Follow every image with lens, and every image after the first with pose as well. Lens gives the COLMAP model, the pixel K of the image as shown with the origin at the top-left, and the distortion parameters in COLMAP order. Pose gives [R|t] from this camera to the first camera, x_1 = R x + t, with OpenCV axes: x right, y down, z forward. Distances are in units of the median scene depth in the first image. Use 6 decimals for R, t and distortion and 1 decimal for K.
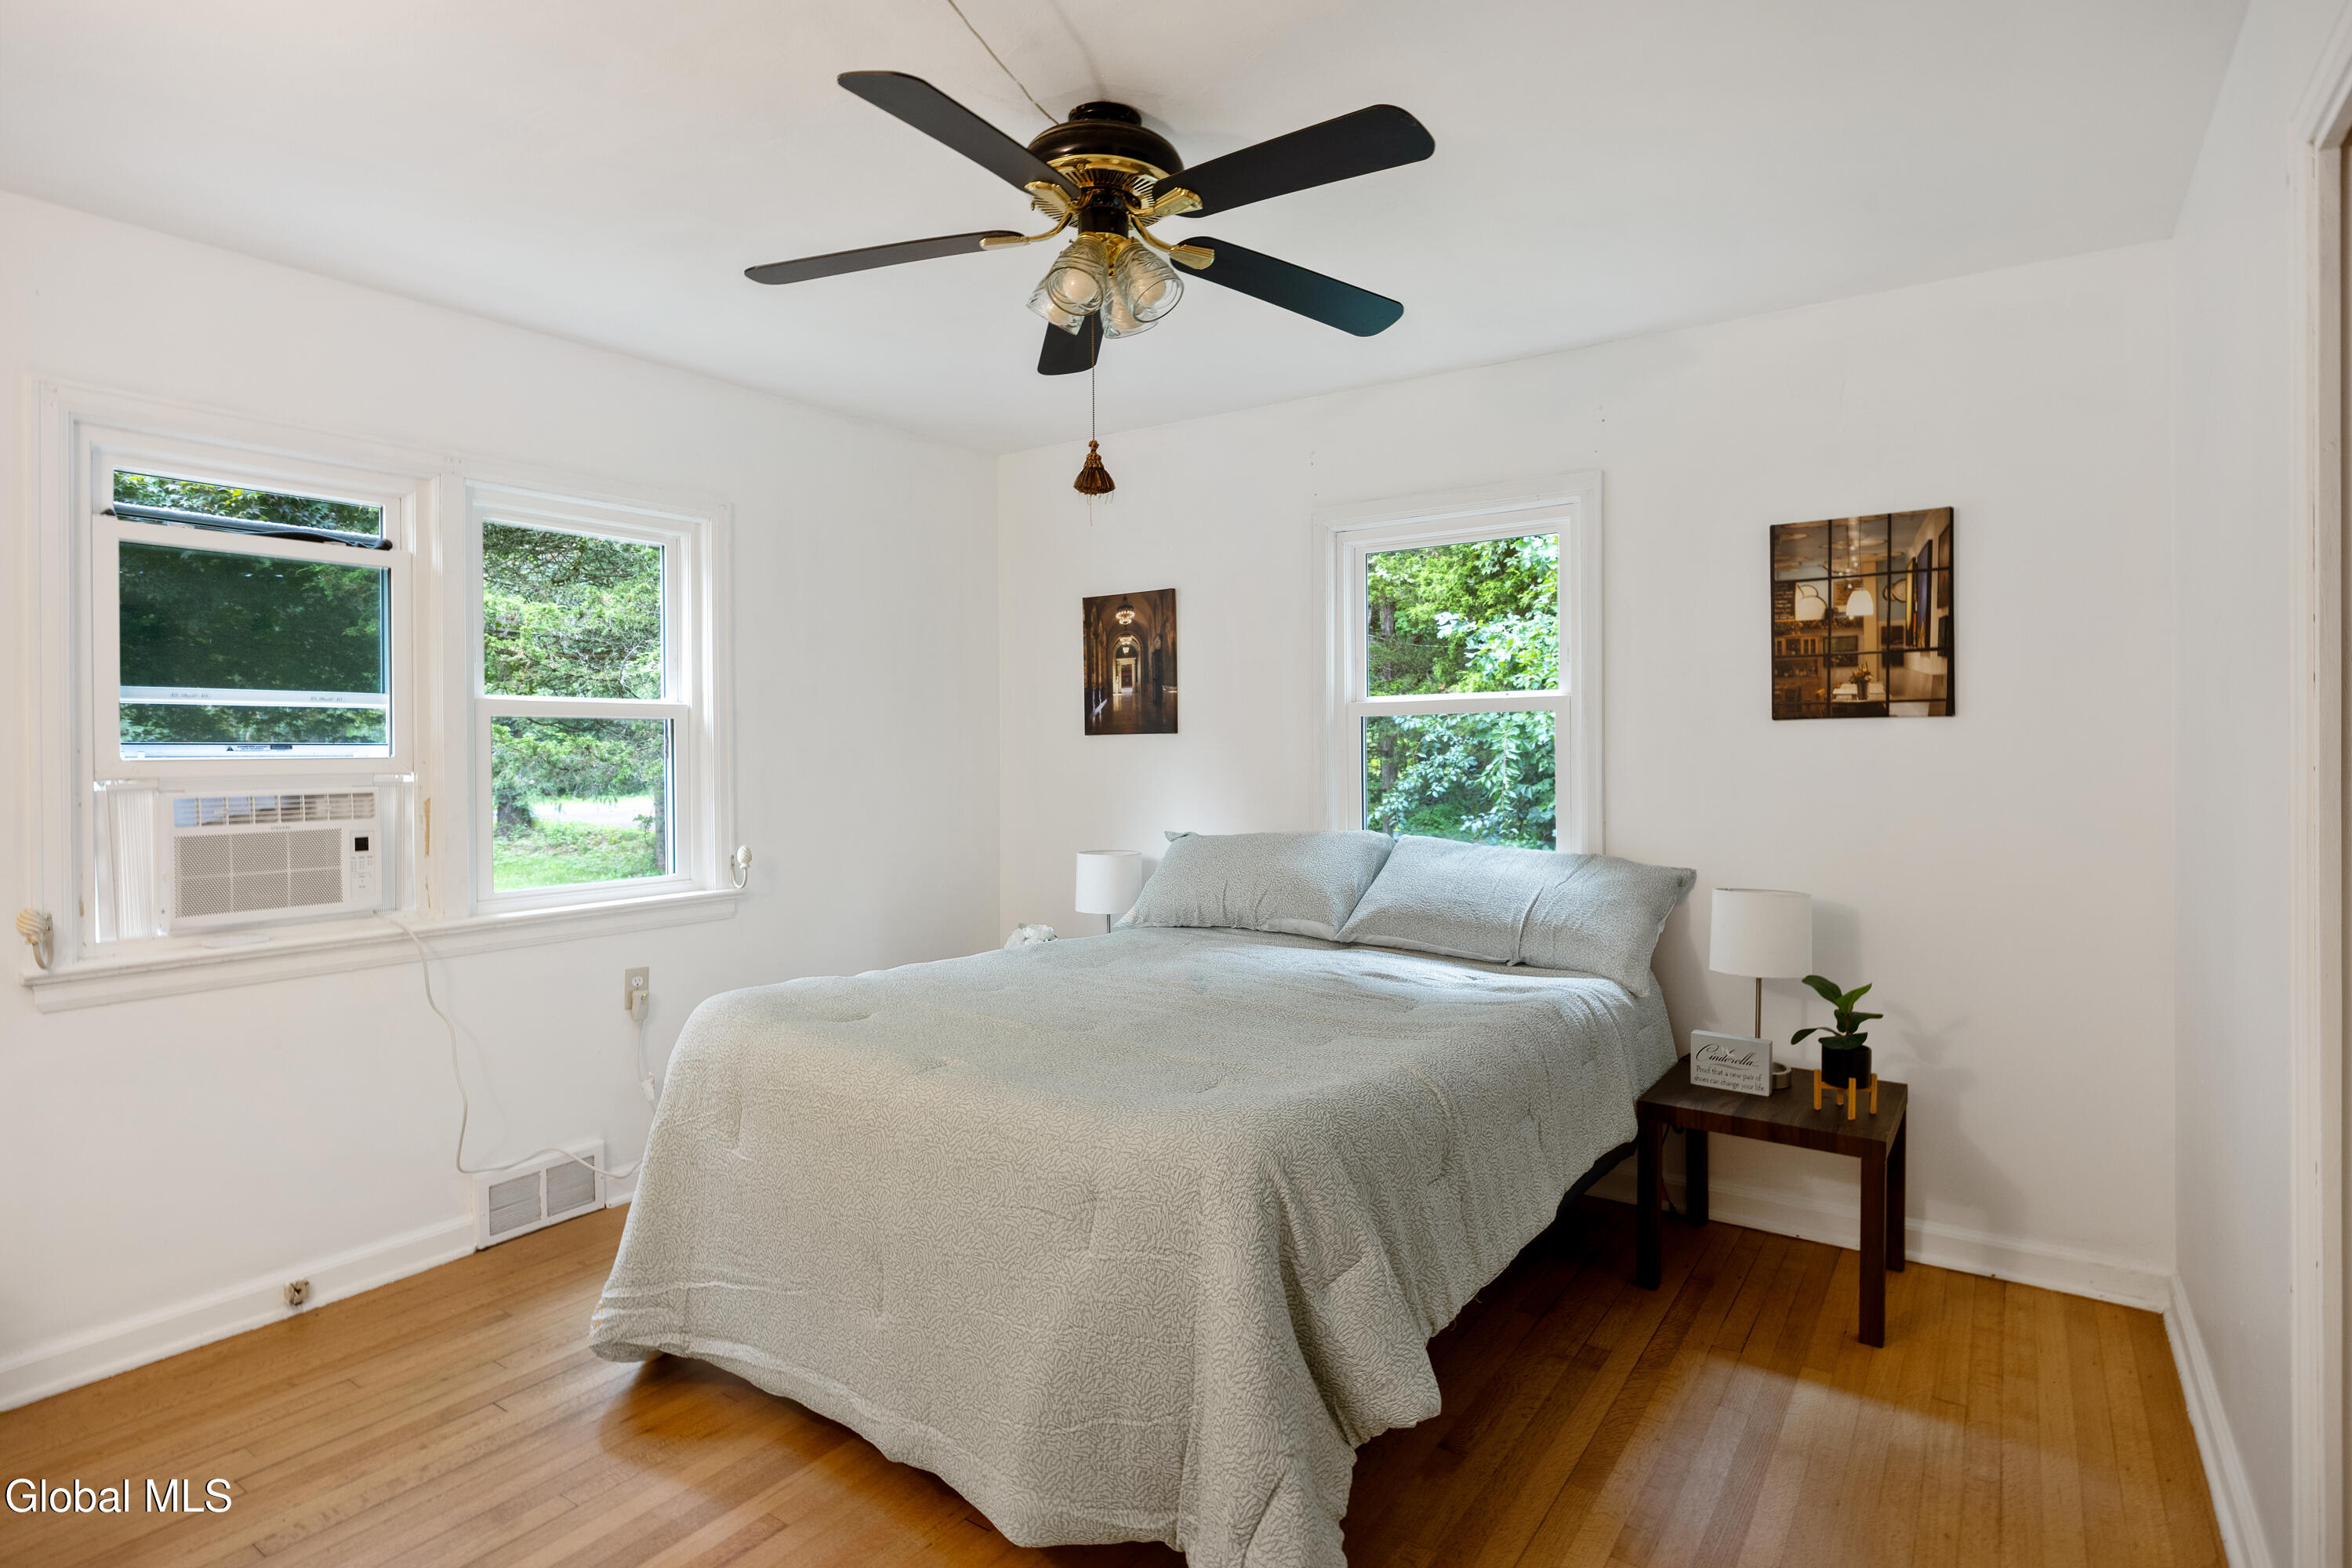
lens RADIAL K [[1223.0, 0, 1161.0], [0, 1223.0, 768.7], [0, 0, 1]] dist [0.003495, 0.000740]
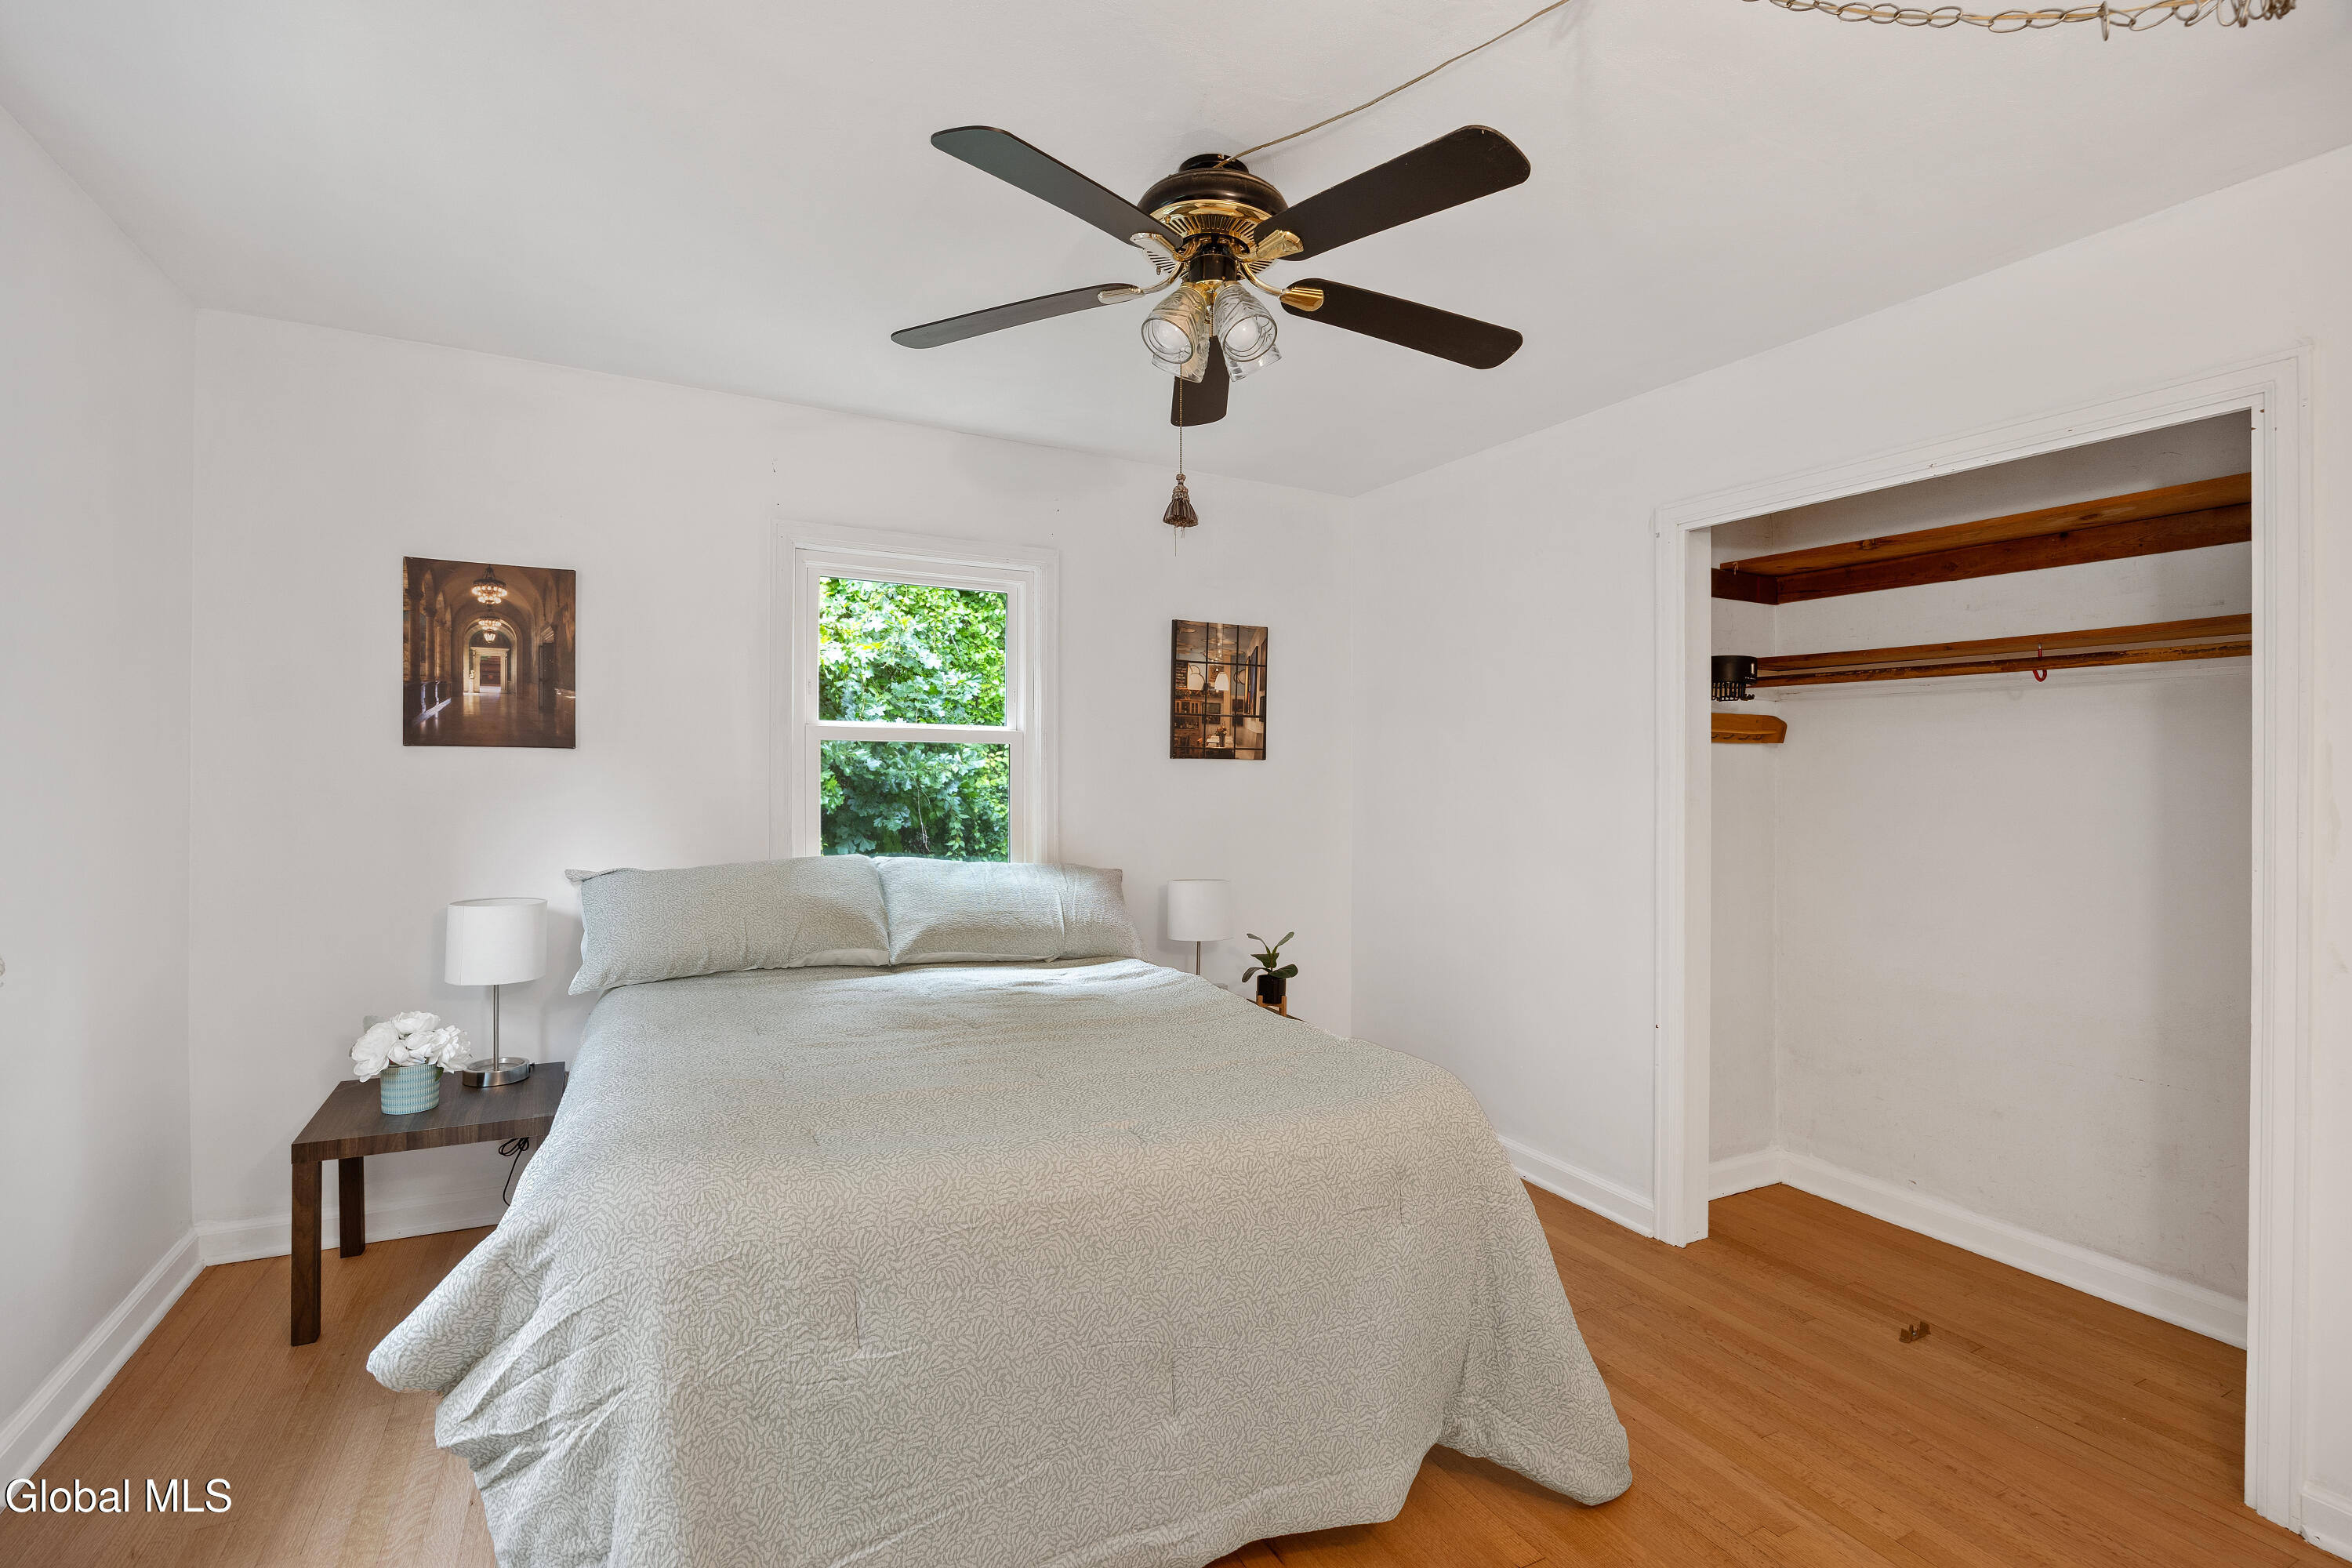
lens RADIAL K [[1102.9, 0, 1171.6], [0, 1102.9, 788.3], [0, 0, 1]] dist [-0.003704, -0.000615]
pose [[0.460988, 0.001791, 0.887405, -0.623670], [-0.004289, 0.999991, 0.000210, -0.006038], [-0.887396, -0.003903, 0.460991, 0.423676]]
